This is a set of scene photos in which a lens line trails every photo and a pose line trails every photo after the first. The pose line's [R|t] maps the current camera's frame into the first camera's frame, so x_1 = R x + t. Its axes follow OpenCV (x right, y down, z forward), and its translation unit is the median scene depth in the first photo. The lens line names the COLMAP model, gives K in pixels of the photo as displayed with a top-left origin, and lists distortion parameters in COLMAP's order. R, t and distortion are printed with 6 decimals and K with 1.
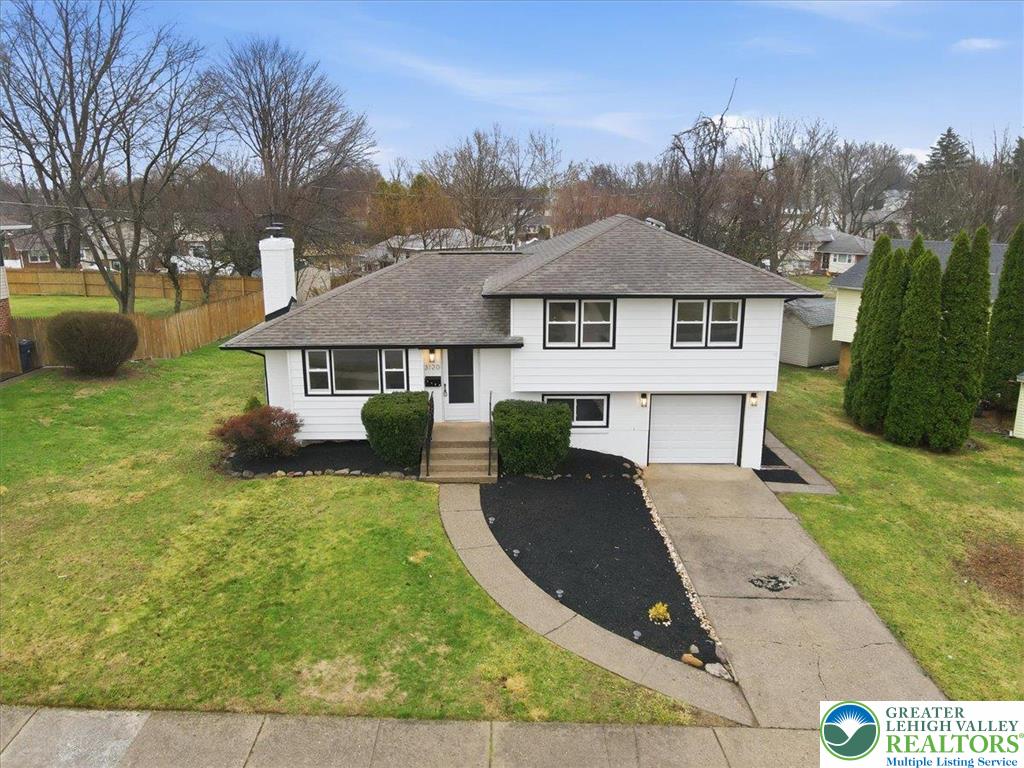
lens RADIAL K [[753.4, 0, 512.0], [0, 753.4, 384.0], [0, 0, 1]] dist [-0.007613, 0.037058]
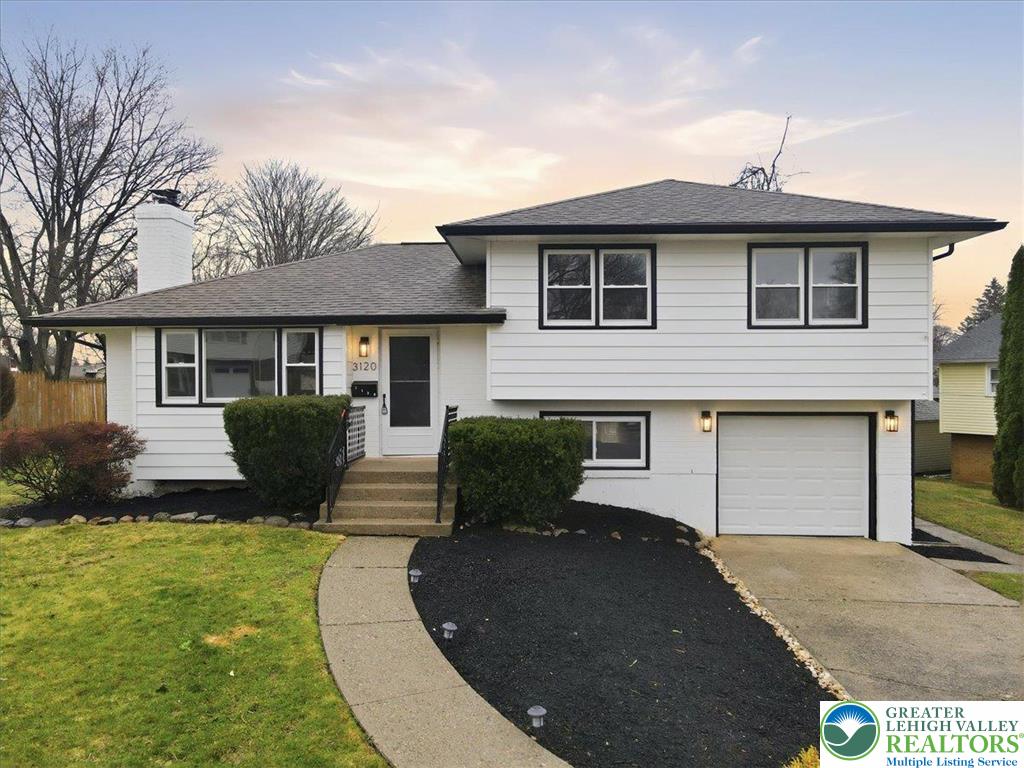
lens RADIAL K [[753.4, 0, 512.0], [0, 753.4, 384.0], [0, 0, 1]] dist [-0.007613, 0.037058]
pose [[0.998947, -0.000339, -0.045878, 0.047575], [-0.010352, 0.972519, -0.232593, 0.141456], [0.044696, 0.232823, 0.971492, 0.409945]]
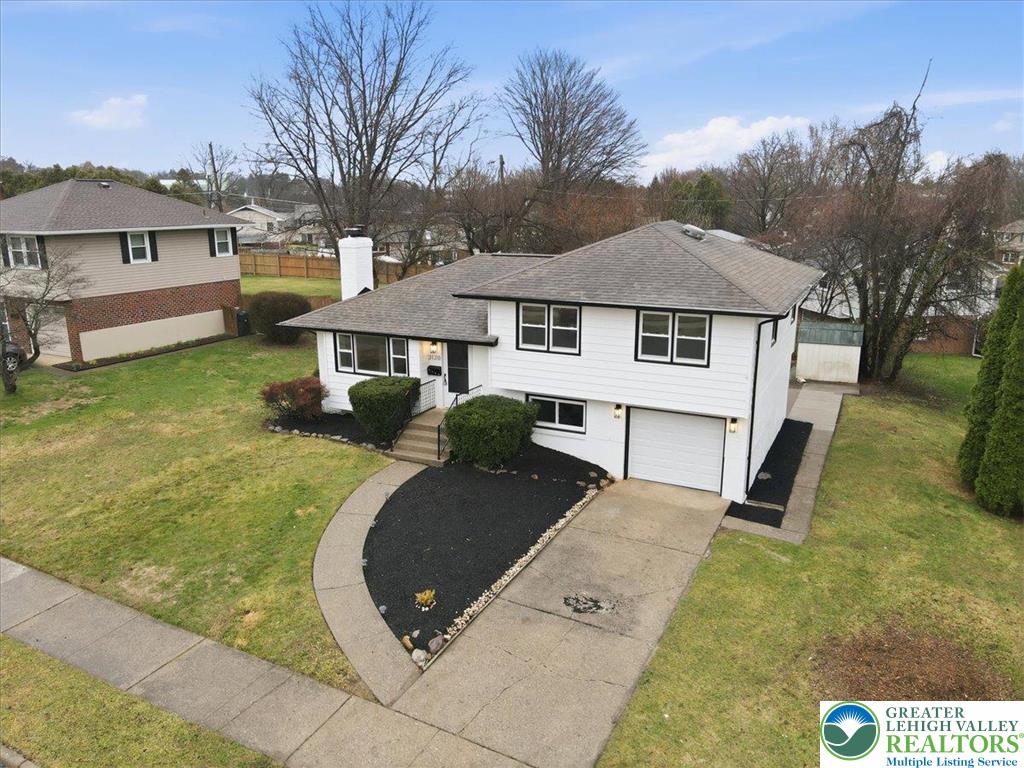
lens RADIAL K [[753.4, 0, 512.0], [0, 753.4, 384.0], [0, 0, 1]] dist [-0.007613, 0.037058]
pose [[0.890158, 0.107905, -0.442691, 0.503924], [-0.107424, 0.993867, 0.026248, -0.025823], [0.442808, 0.024191, 0.896290, 0.062969]]
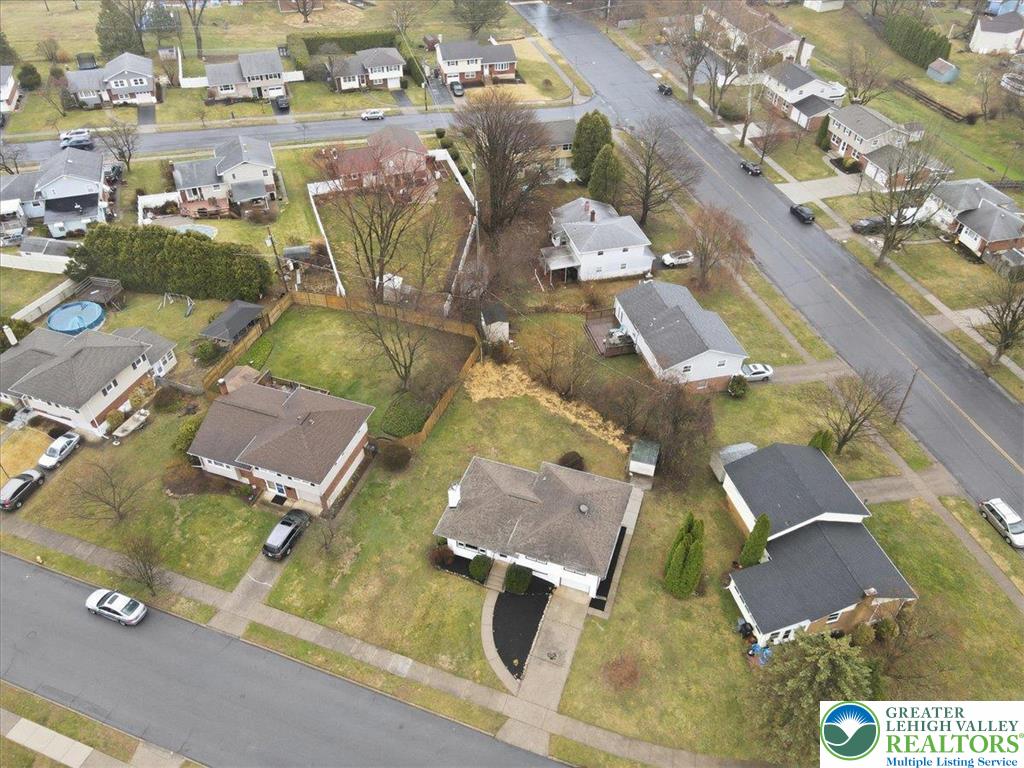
lens RADIAL K [[753.4, 0, 512.0], [0, 753.4, 384.0], [0, 0, 1]] dist [-0.007613, 0.037058]
pose [[0.940254, 0.232243, -0.248969, 0.616823], [-0.090569, 0.875505, 0.474645, -2.226261], [0.328207, -0.423738, 0.844231, -1.426039]]
